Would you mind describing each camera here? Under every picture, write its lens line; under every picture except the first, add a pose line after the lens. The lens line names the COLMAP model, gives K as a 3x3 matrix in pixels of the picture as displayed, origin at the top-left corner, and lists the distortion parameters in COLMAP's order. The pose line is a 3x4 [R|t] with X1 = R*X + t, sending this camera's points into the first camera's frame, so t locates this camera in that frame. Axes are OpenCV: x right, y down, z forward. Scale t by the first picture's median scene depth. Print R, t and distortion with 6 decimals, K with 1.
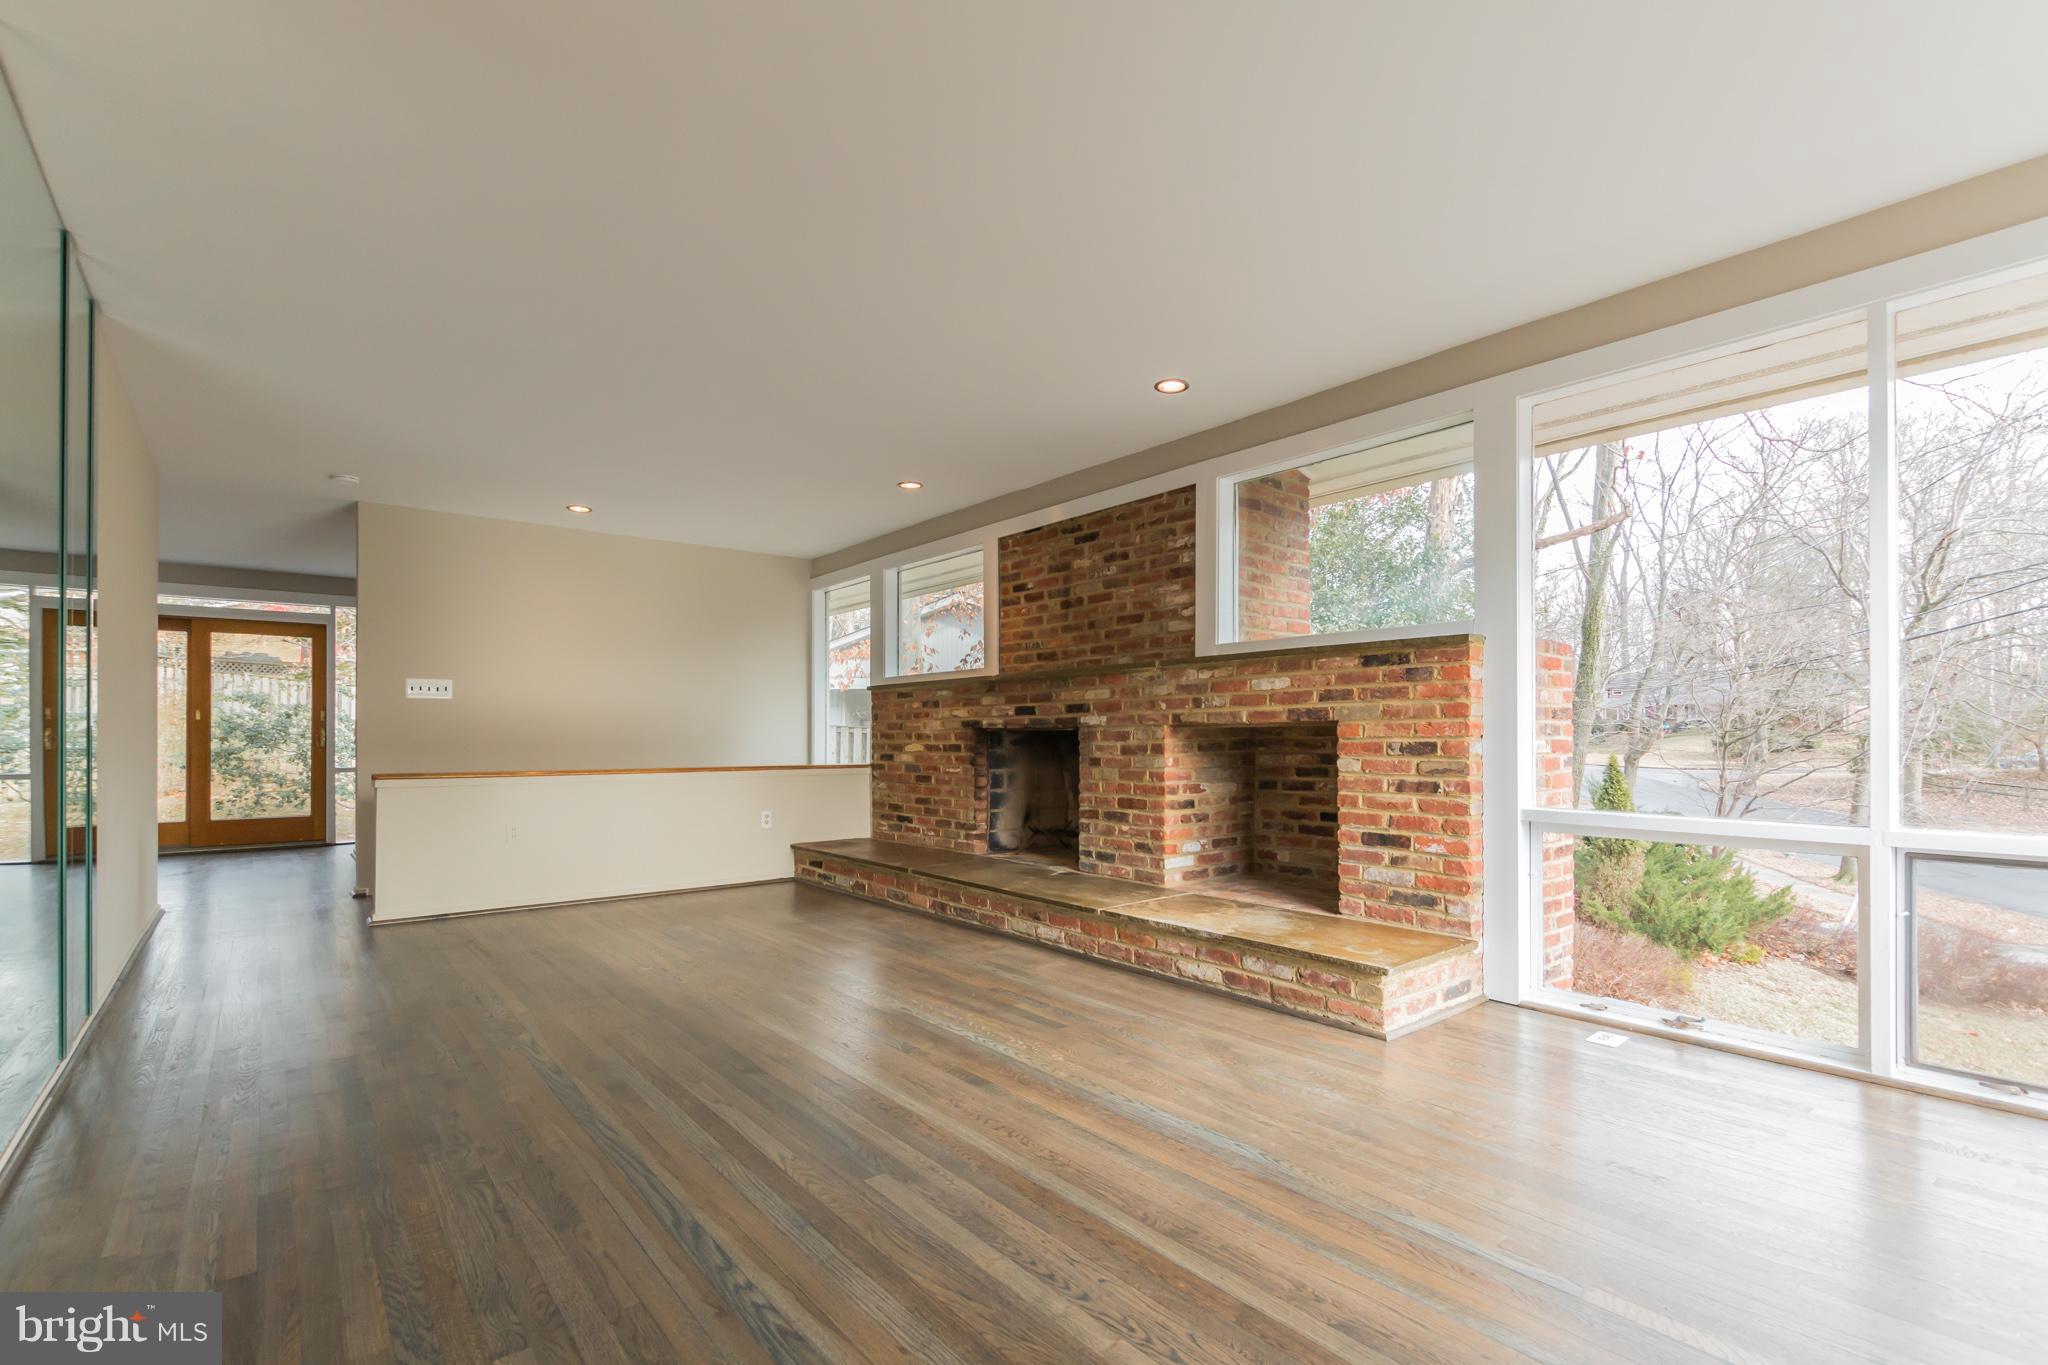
lens RADIAL K [[936.6, 0, 1021.6], [0, 936.6, 702.9], [0, 0, 1]] dist [0.002528, 0.000139]
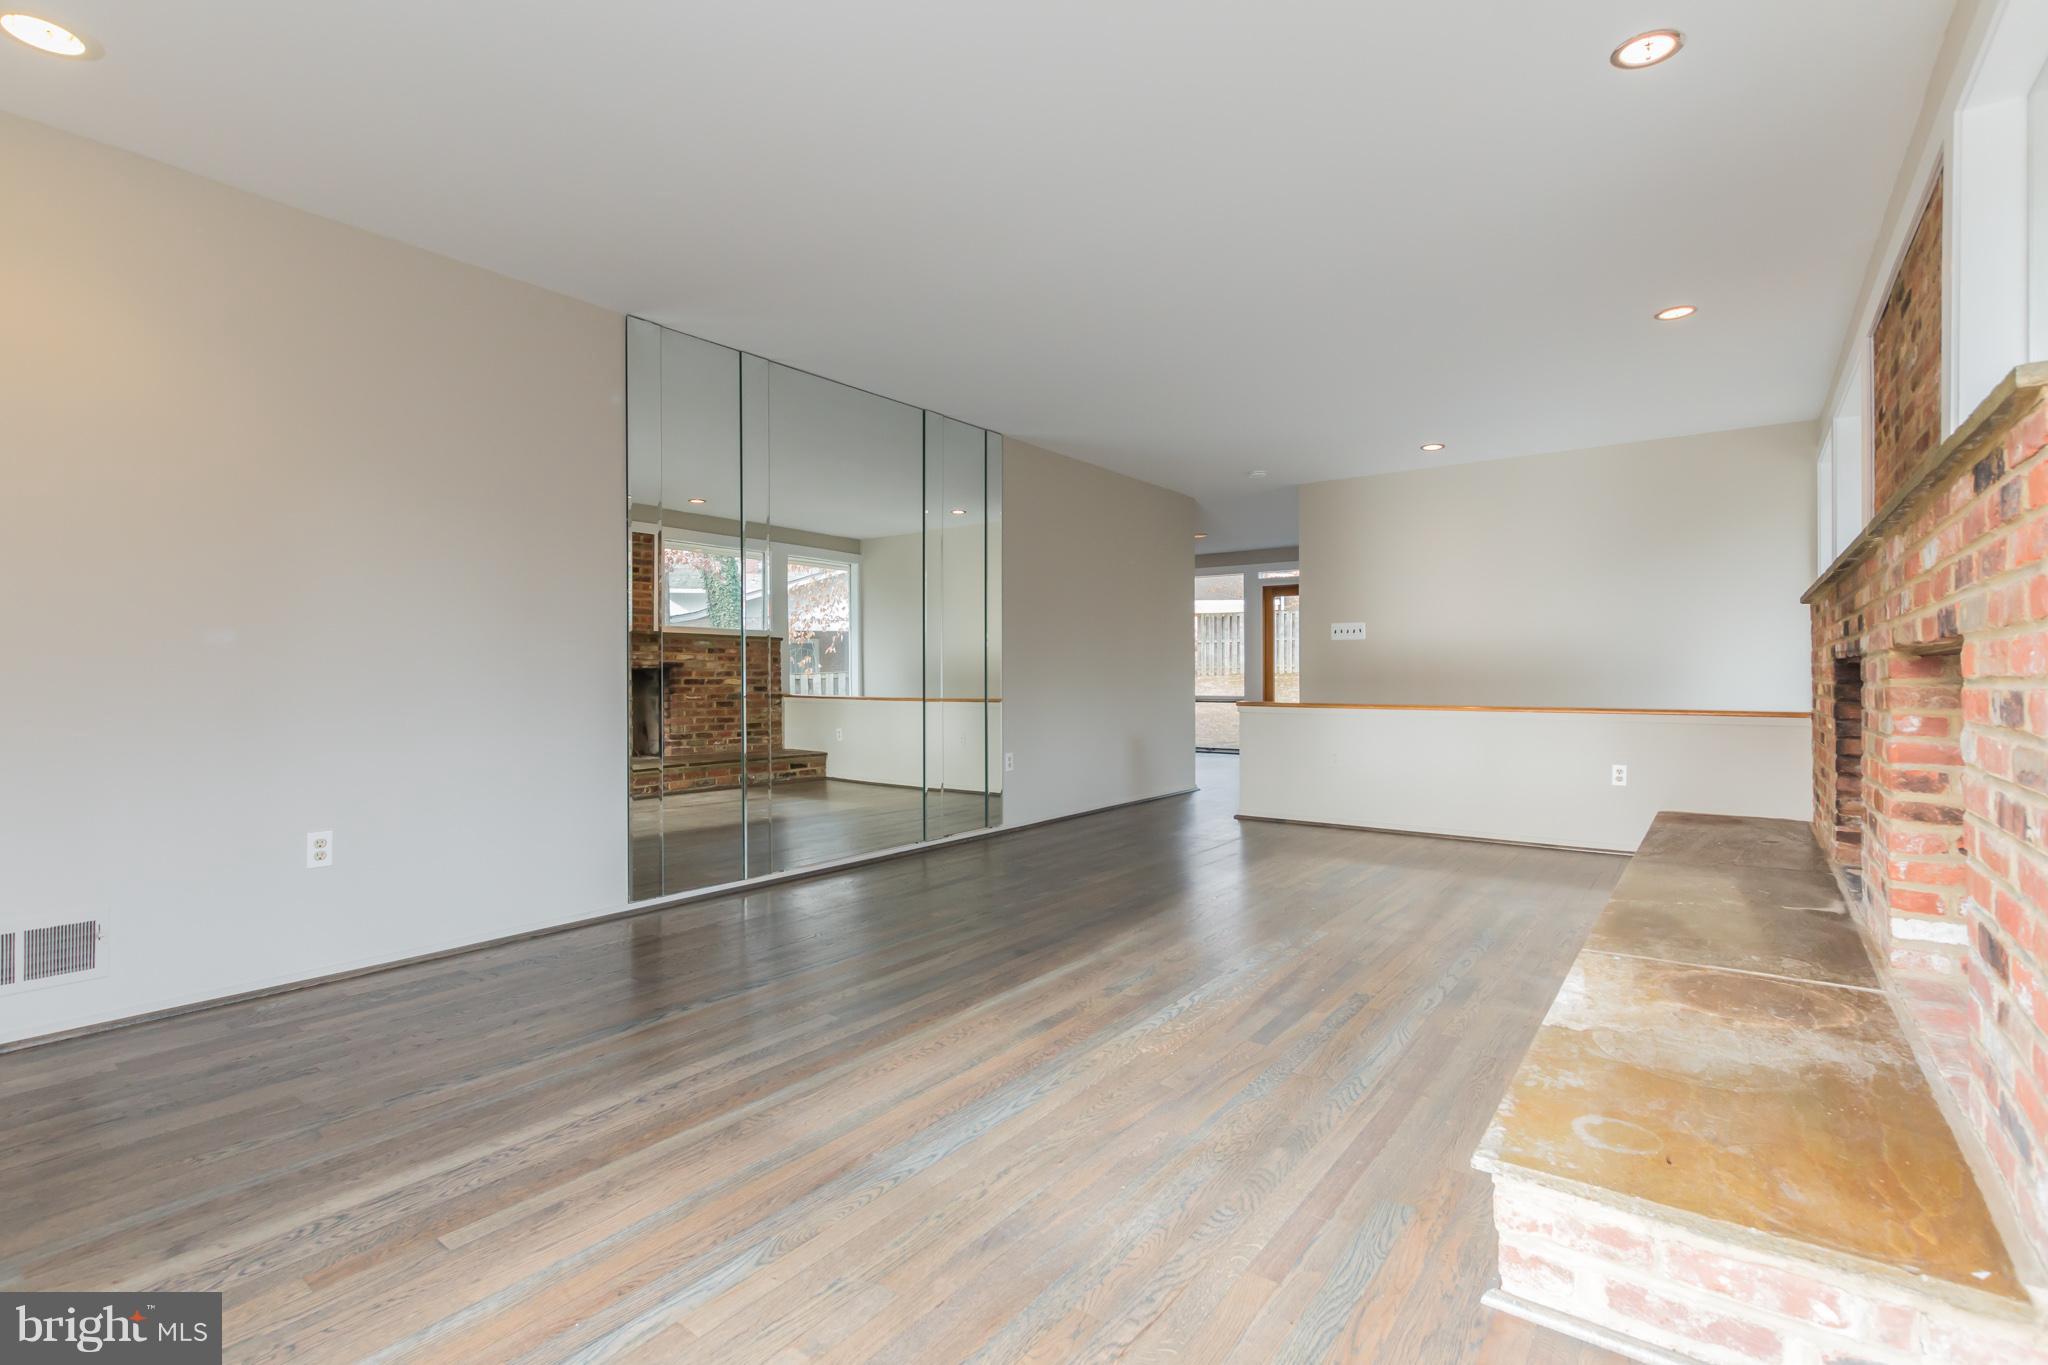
lens RADIAL K [[937.3, 0, 1029.5], [0, 937.3, 668.3], [0, 0, 1]] dist [0.000308, -0.000180]
pose [[0.247176, -0.004758, -0.968959, 0.845568], [0.036415, 0.999327, 0.004382, 0.024124], [0.968286, -0.036368, 0.247183, 0.700629]]
